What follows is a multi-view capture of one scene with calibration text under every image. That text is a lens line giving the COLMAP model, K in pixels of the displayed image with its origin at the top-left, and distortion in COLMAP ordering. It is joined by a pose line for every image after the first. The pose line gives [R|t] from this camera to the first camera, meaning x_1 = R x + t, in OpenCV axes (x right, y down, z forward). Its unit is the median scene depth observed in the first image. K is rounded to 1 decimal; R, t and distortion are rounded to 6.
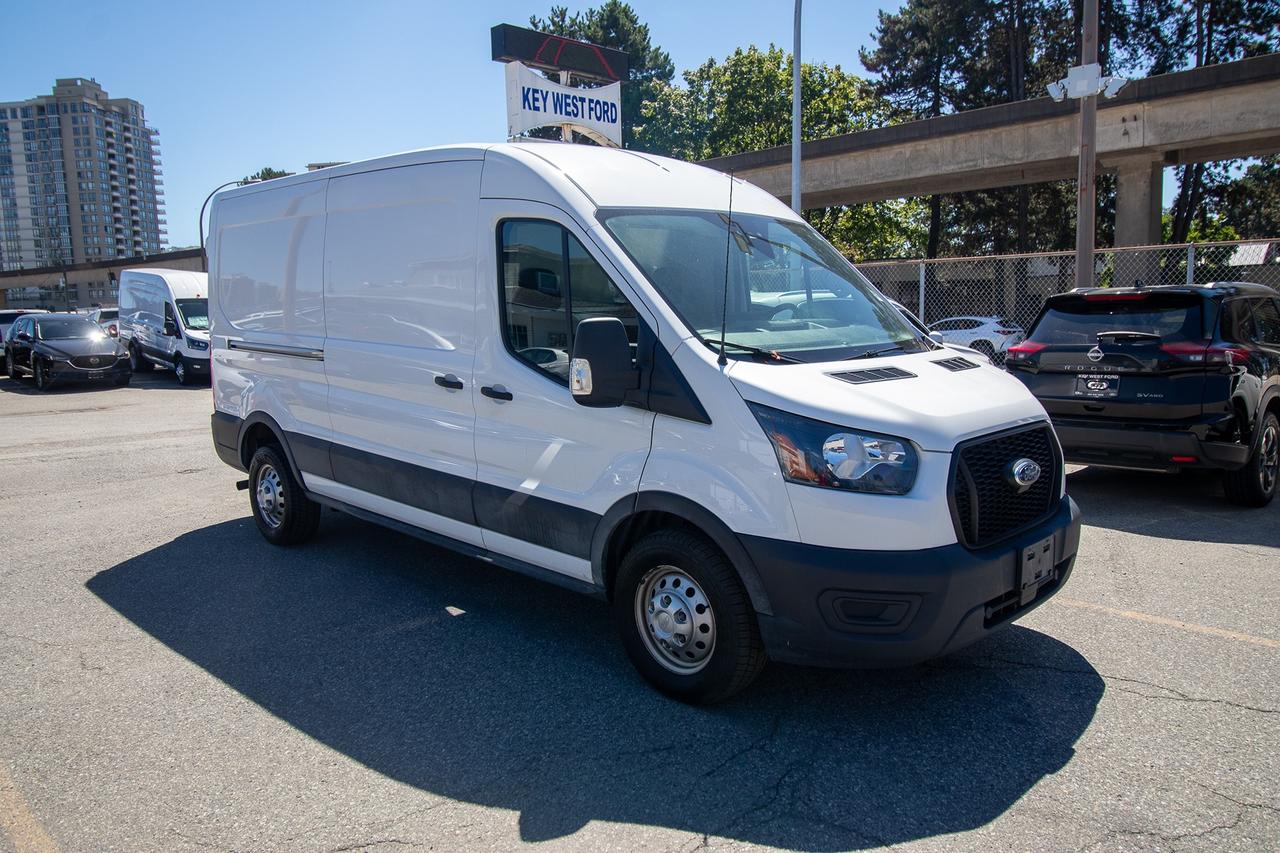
lens RADIAL K [[903.1, 0, 640.0], [0, 903.1, 426.5], [0, 0, 1]] dist [0.004723, 0.002195]
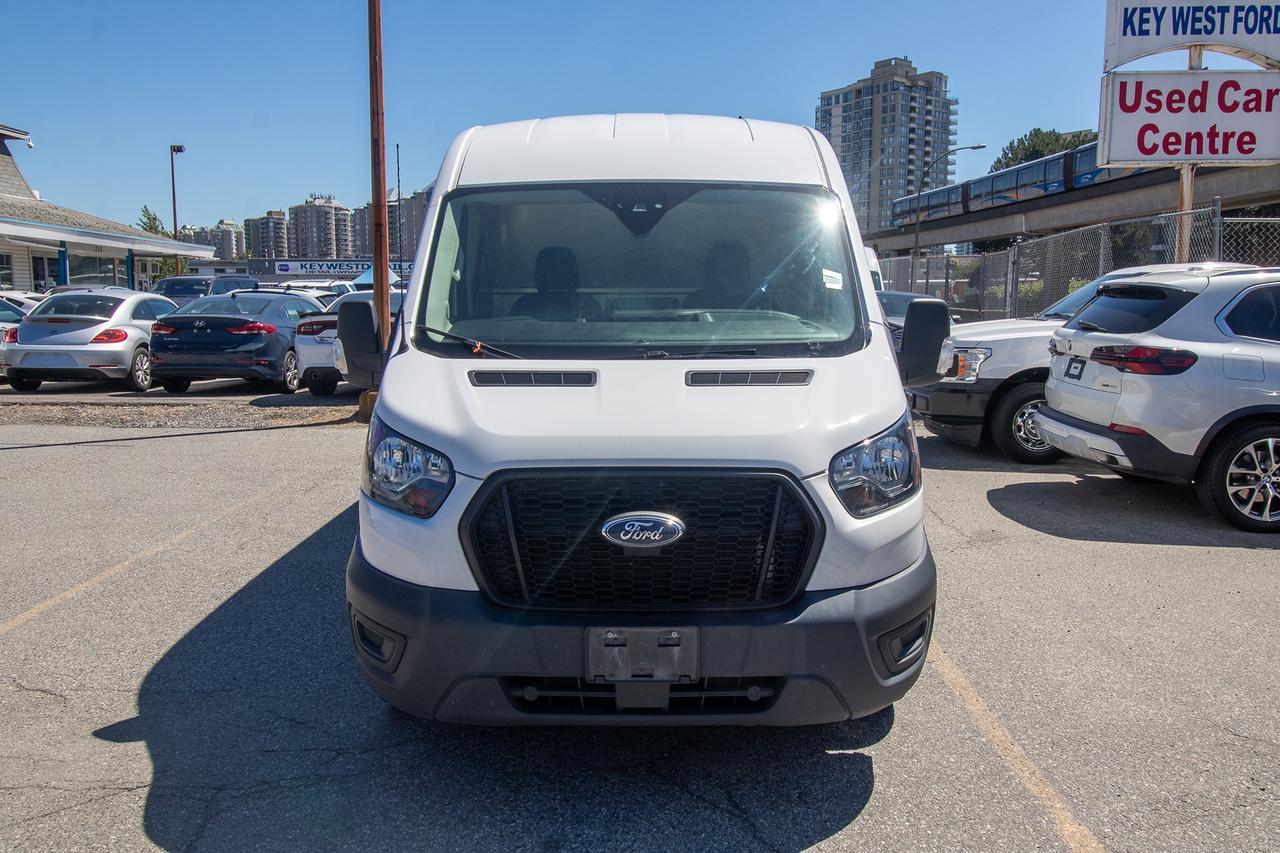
lens RADIAL K [[971.8, 0, 640.0], [0, 971.8, 426.5], [0, 0, 1]] dist [0.007566, 0.001309]
pose [[0.707075, 0.119274, -0.697007, 0.773515], [-0.106057, 0.992411, 0.062235, -0.064101], [0.699140, 0.029917, 0.714358, 0.354612]]
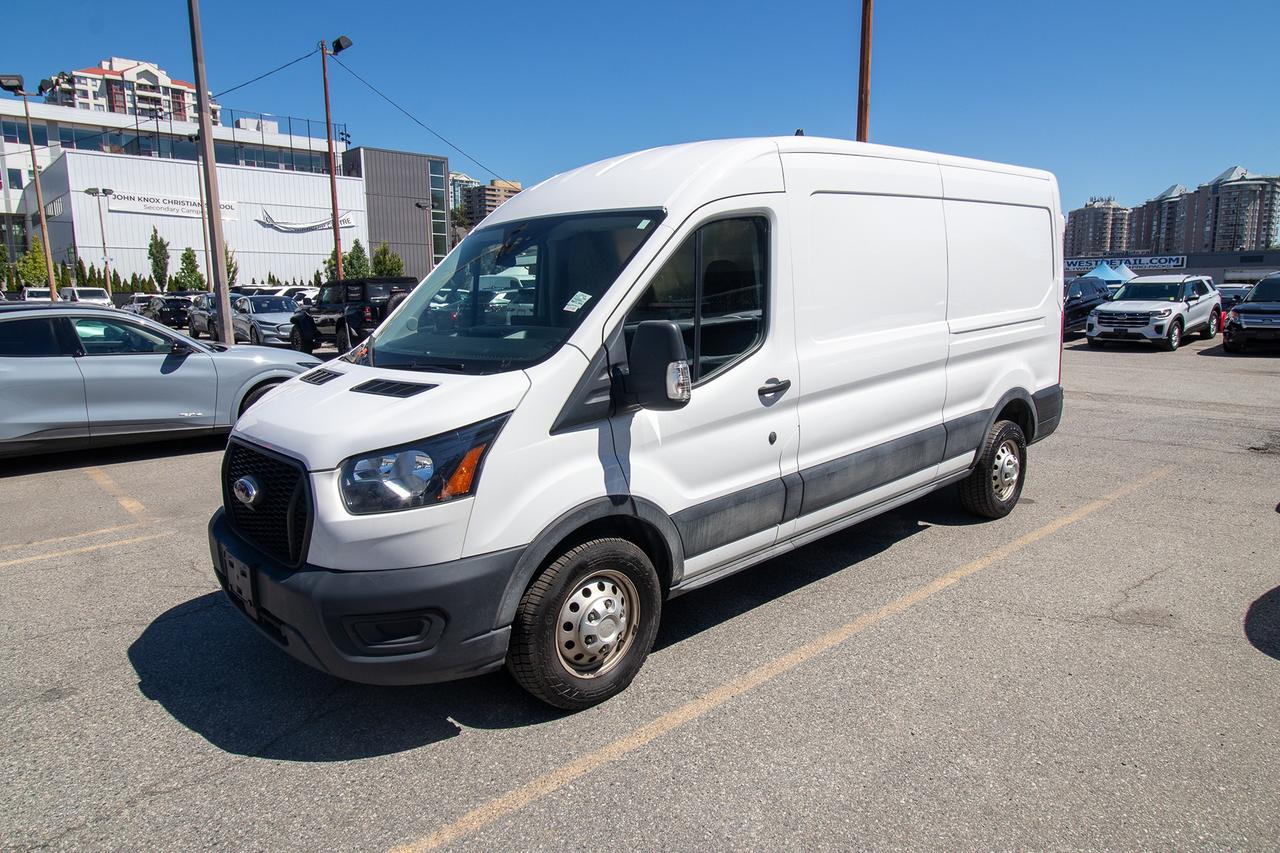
lens RADIAL K [[793.6, 0, 640.0], [0, 793.6, 426.5], [0, 0, 1]] dist [0.004804, -0.000669]
pose [[-0.036603, 0.187866, -0.981512, 1.024864], [-0.110396, 0.975399, 0.190813, -0.191368], [0.993213, 0.115340, -0.014963, 1.164720]]
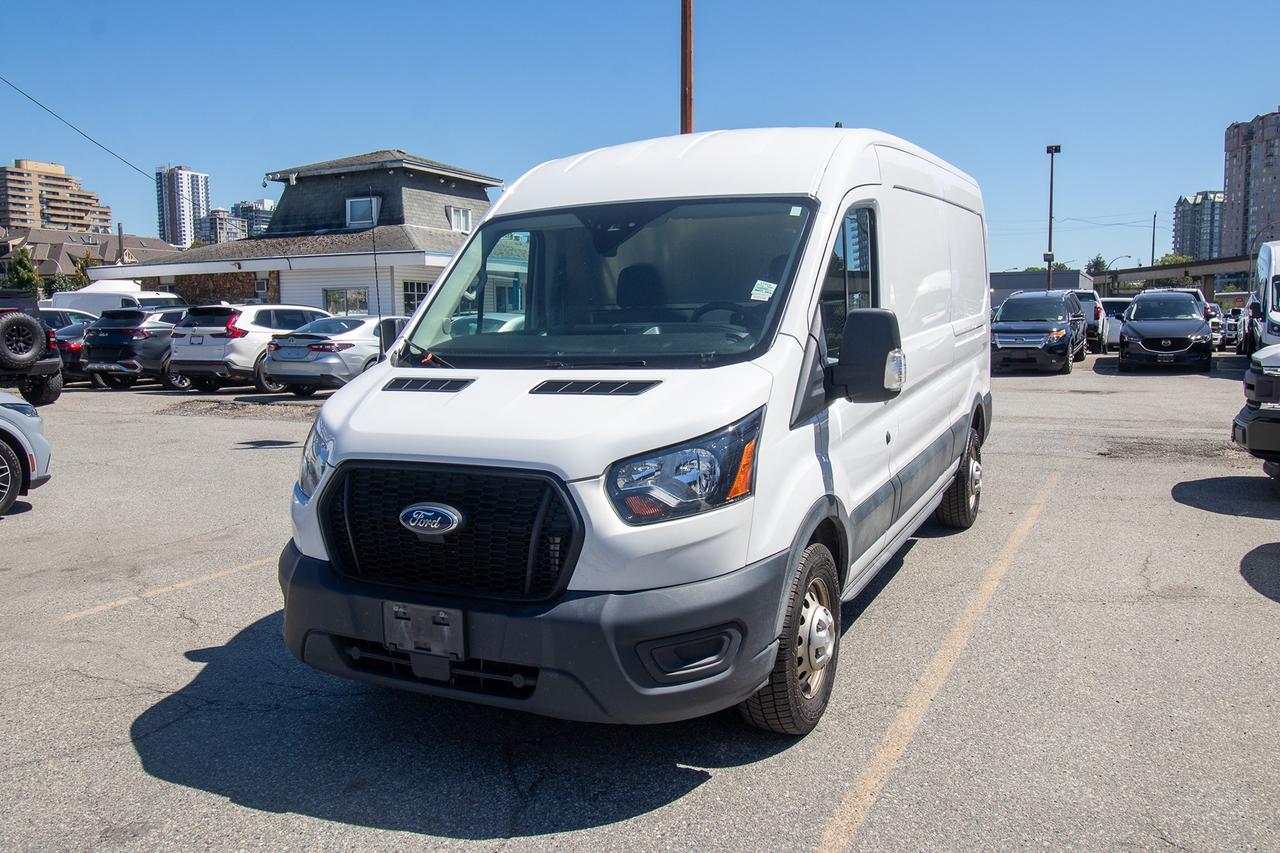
lens RADIAL K [[1003.8, 0, 640.0], [0, 1003.8, 426.5], [0, 0, 1]] dist [0.008606, 0.001852]
pose [[0.323286, 0.121626, -0.938453, 1.071180], [-0.109740, 0.989834, 0.090481, -0.108089], [0.939917, 0.073734, 0.333347, 0.703050]]
